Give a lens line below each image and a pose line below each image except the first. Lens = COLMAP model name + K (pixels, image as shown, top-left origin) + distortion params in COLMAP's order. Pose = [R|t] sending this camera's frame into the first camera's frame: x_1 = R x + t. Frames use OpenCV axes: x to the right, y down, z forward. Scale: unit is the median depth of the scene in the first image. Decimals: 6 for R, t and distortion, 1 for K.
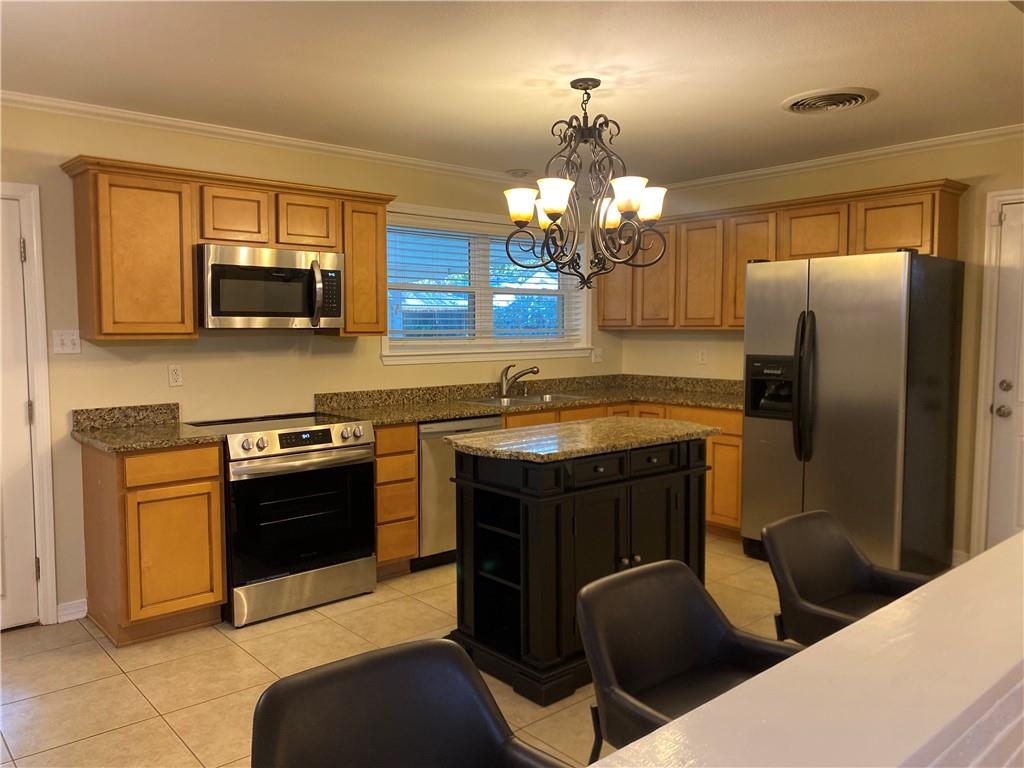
lens RADIAL K [[788.3, 0, 508.3], [0, 788.3, 380.6], [0, 0, 1]] dist [0.028607, -0.007481]
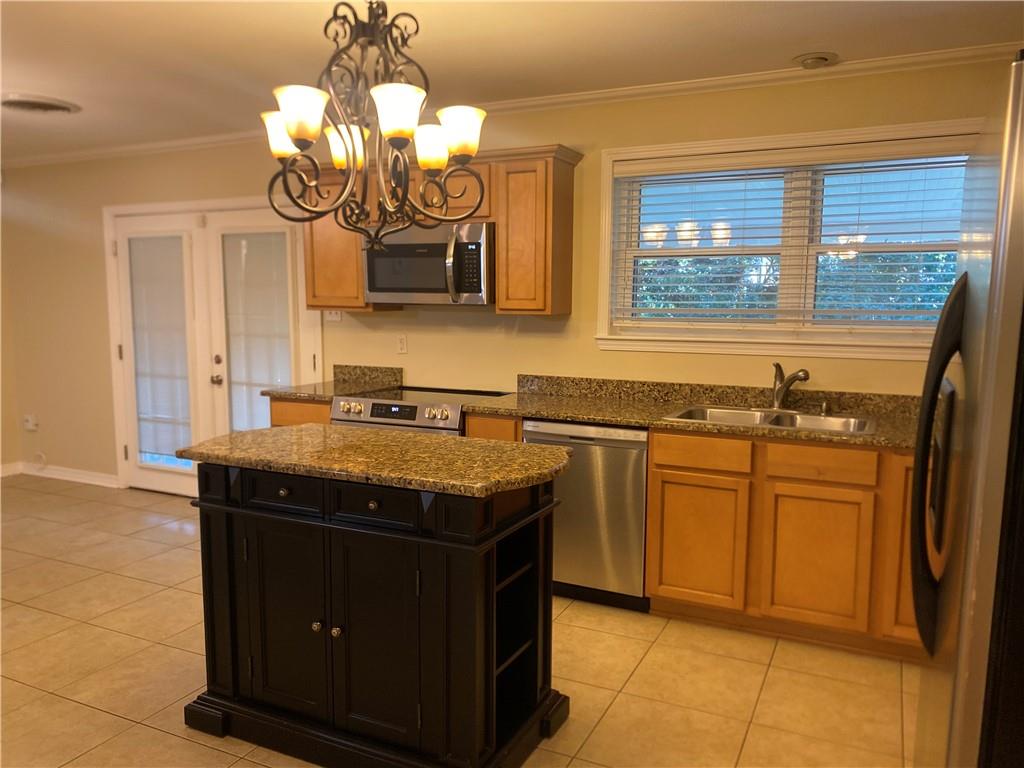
lens RADIAL K [[788.3, 0, 509.3], [0, 788.3, 389.5], [0, 0, 1]] dist [0.028607, -0.007481]
pose [[0.395246, 0.113797, -0.911499, 0.677415], [-0.072423, 0.993068, 0.092577, -0.056728], [0.915716, 0.029423, 0.400747, 0.666415]]
